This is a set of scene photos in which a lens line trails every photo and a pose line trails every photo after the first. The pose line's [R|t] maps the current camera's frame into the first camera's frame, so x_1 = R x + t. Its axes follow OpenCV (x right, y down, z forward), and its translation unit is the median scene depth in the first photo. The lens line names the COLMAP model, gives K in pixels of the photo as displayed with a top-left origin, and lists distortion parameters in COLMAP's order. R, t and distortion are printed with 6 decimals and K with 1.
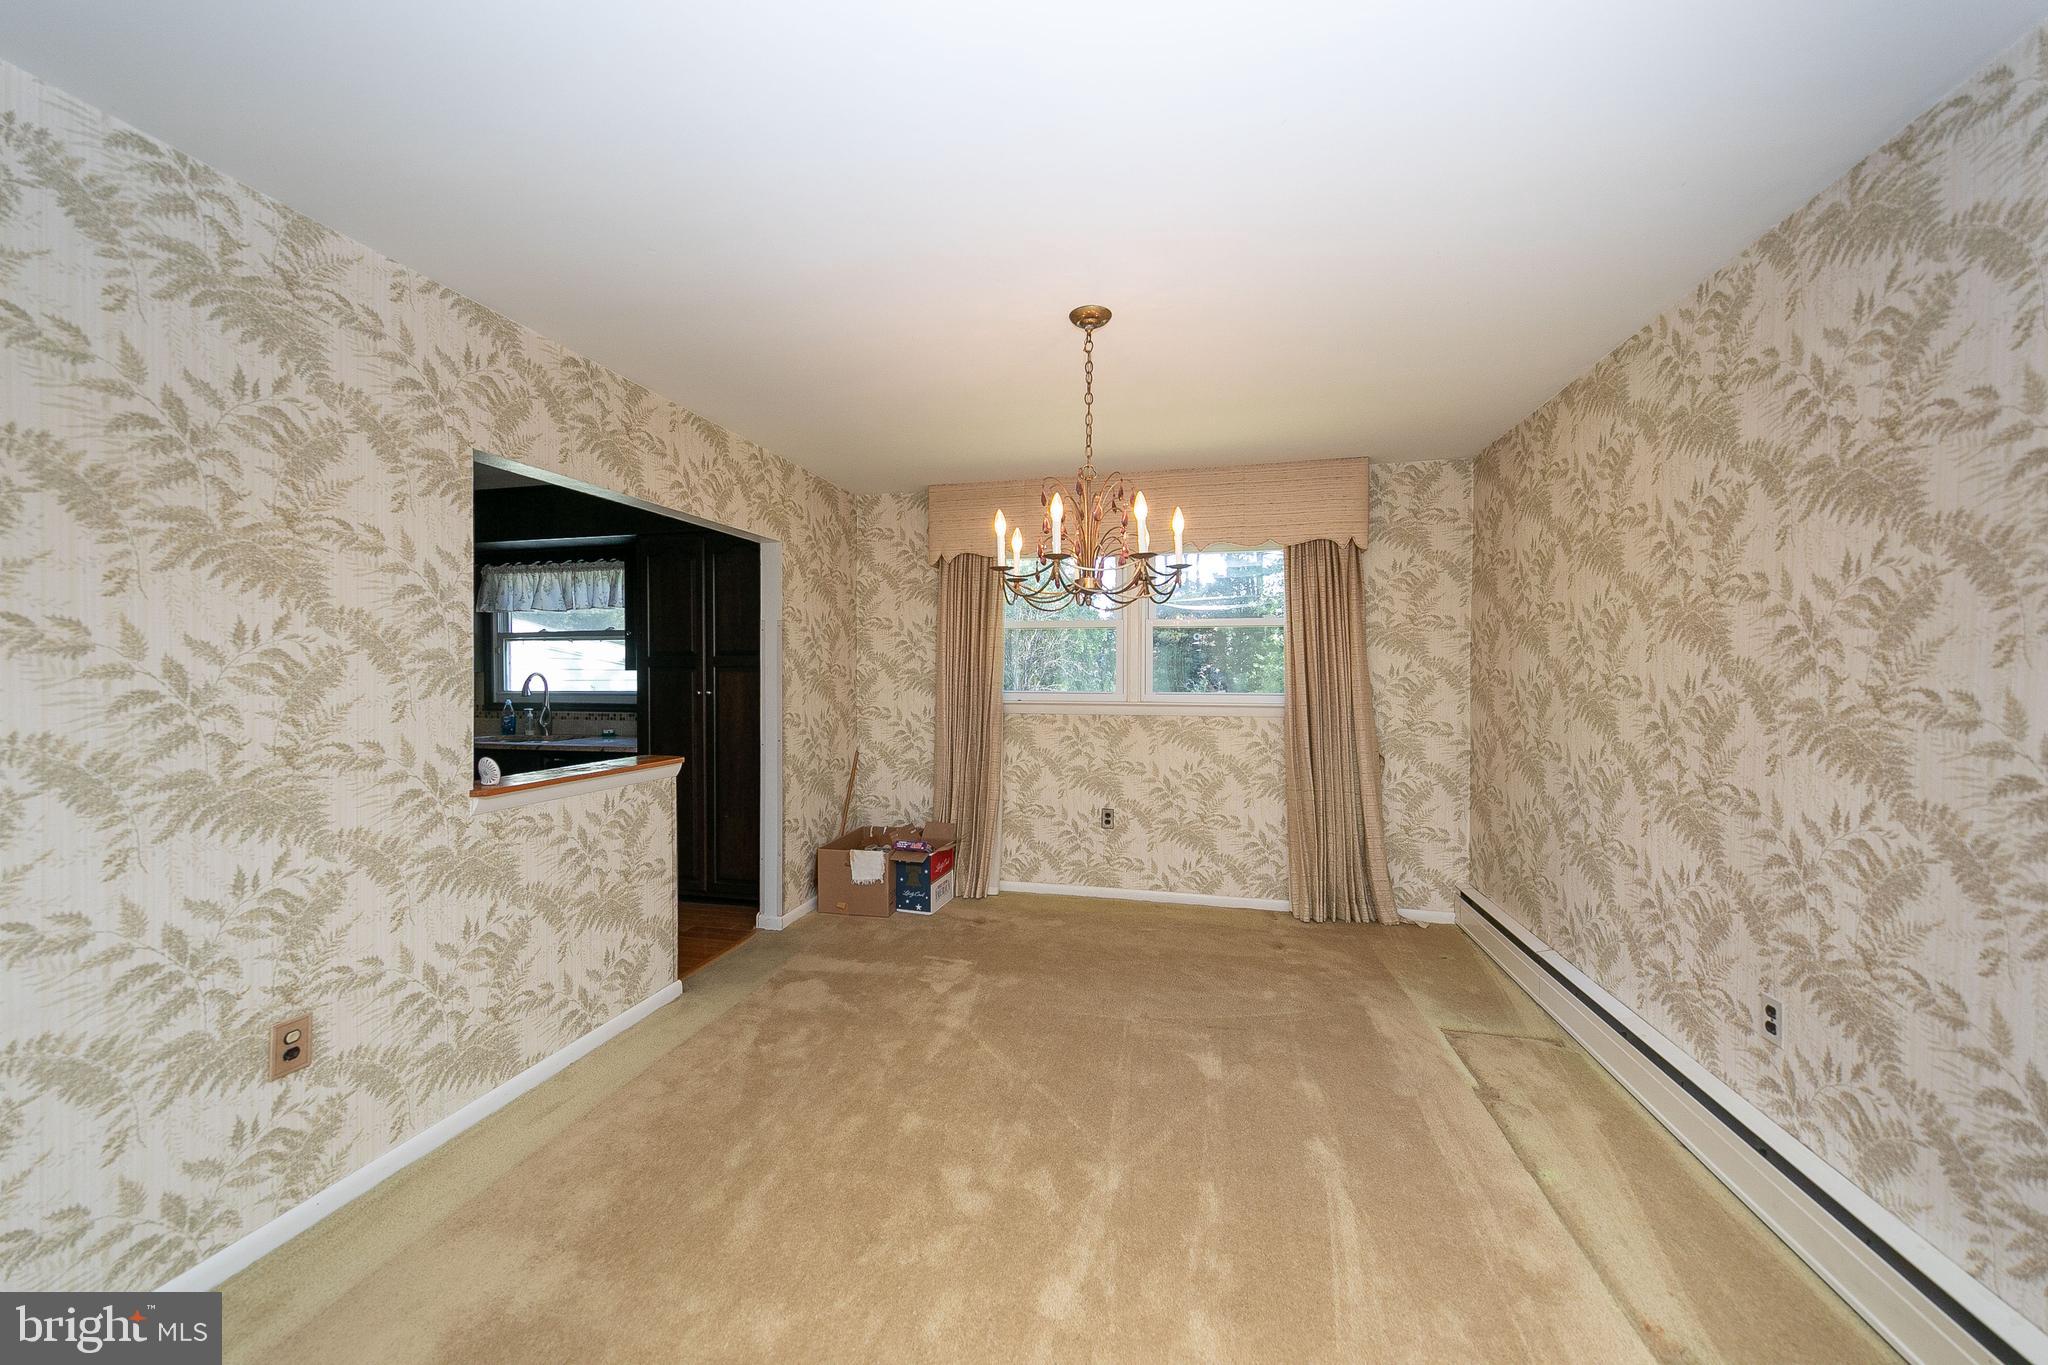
lens RADIAL K [[739.6, 0, 1012.9], [0, 739.6, 679.8], [0, 0, 1]] dist [0.006572, -0.000117]
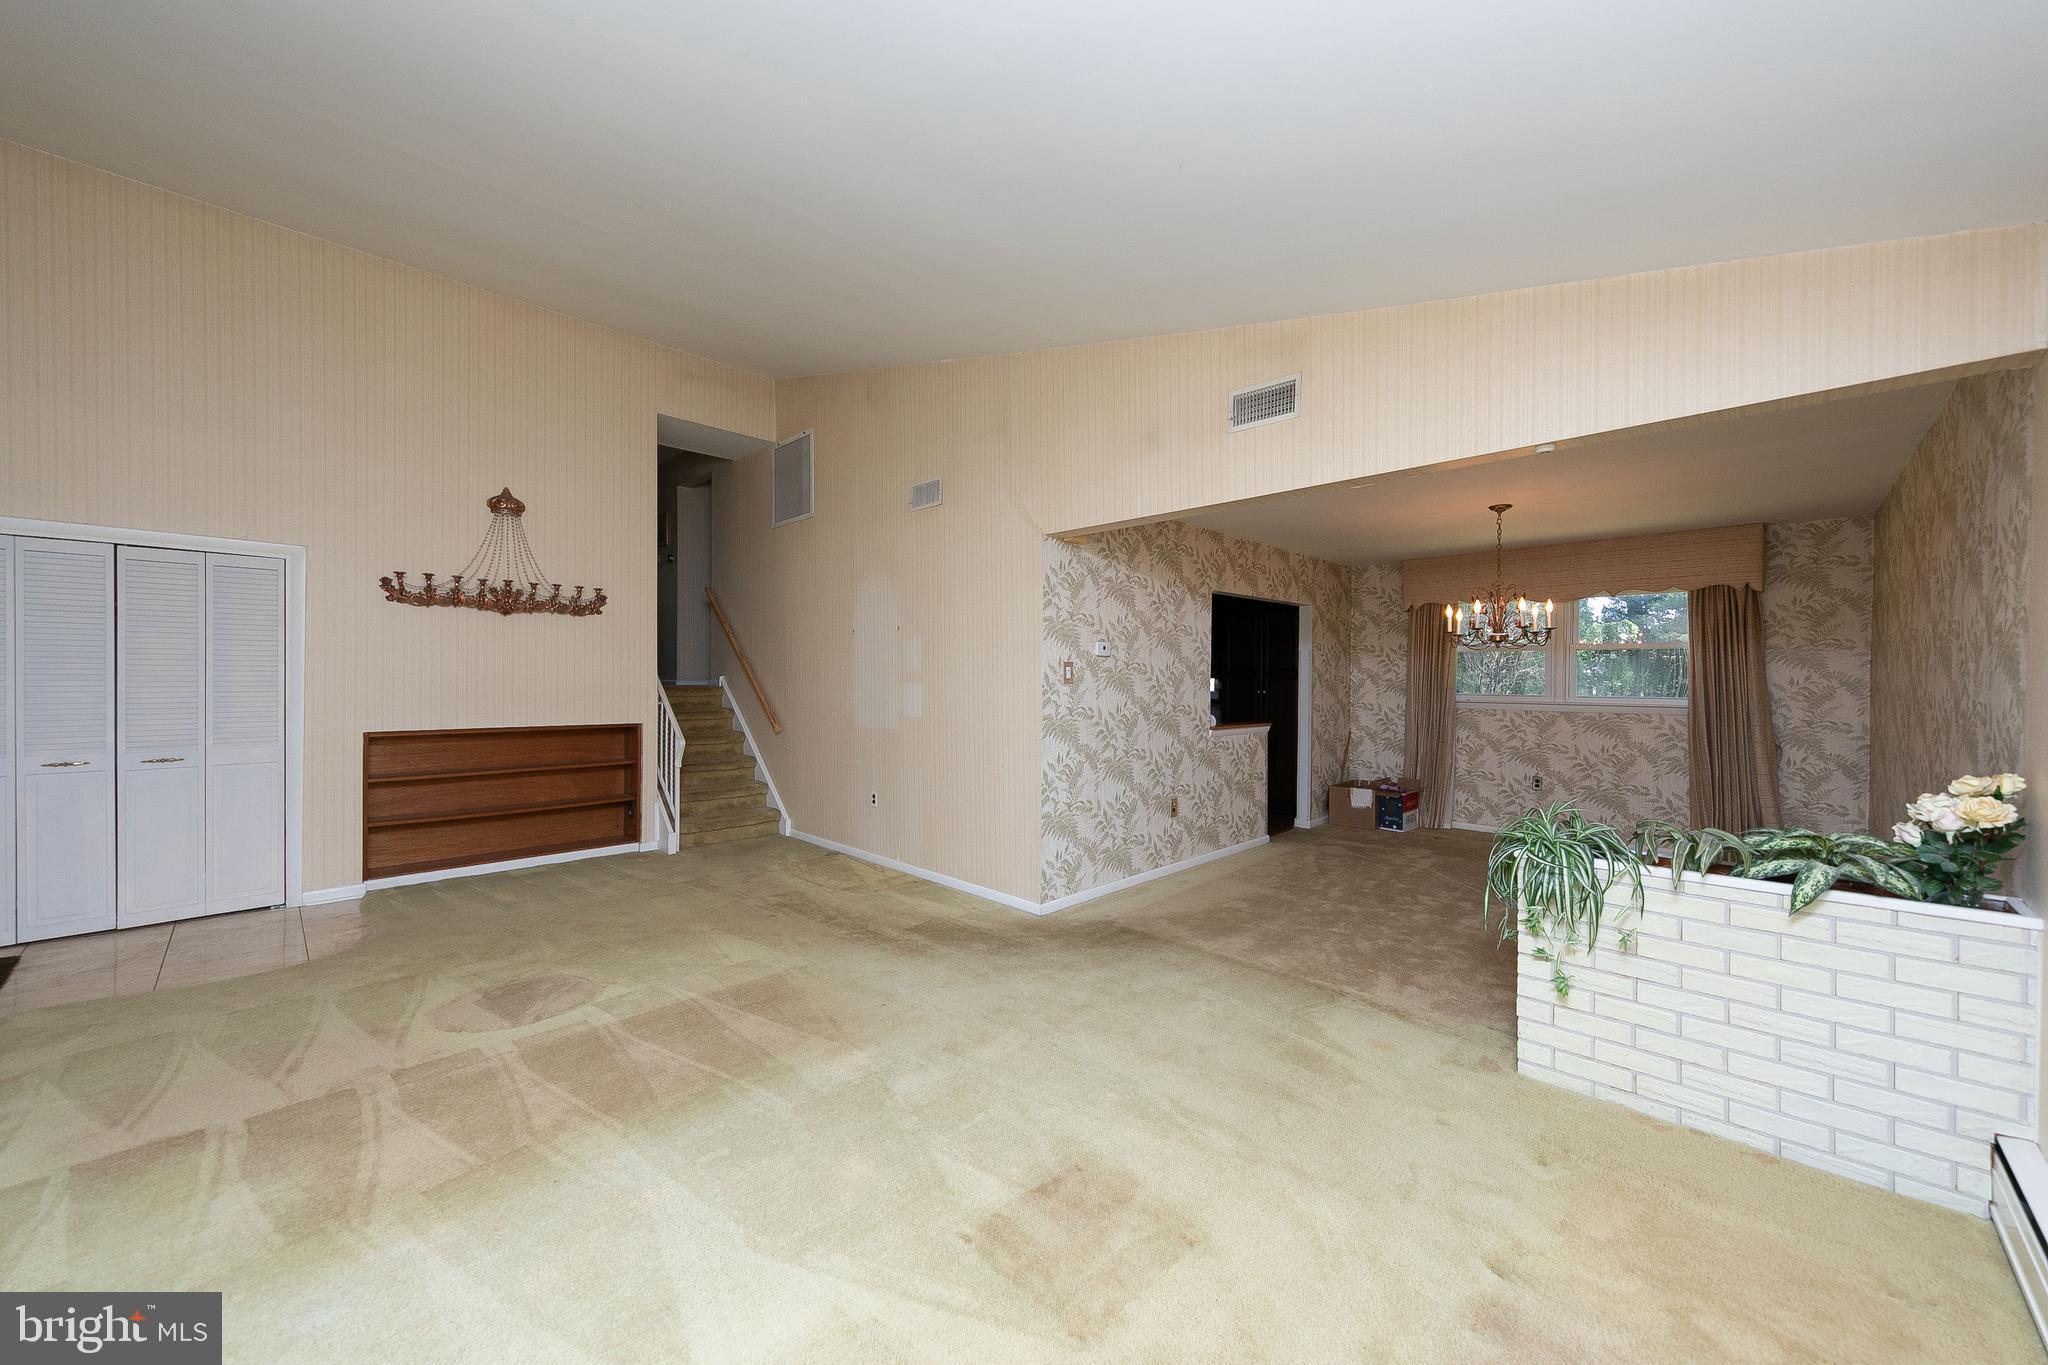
lens RADIAL K [[739.6, 0, 1074.4], [0, 739.6, 687.7], [0, 0, 1]] dist [0.006572, -0.000117]
pose [[0.875644, 0.010098, -0.482852, 0.038029], [-0.010010, 0.999946, 0.002759, 0.007367], [0.482854, 0.002418, 0.875697, -0.756775]]
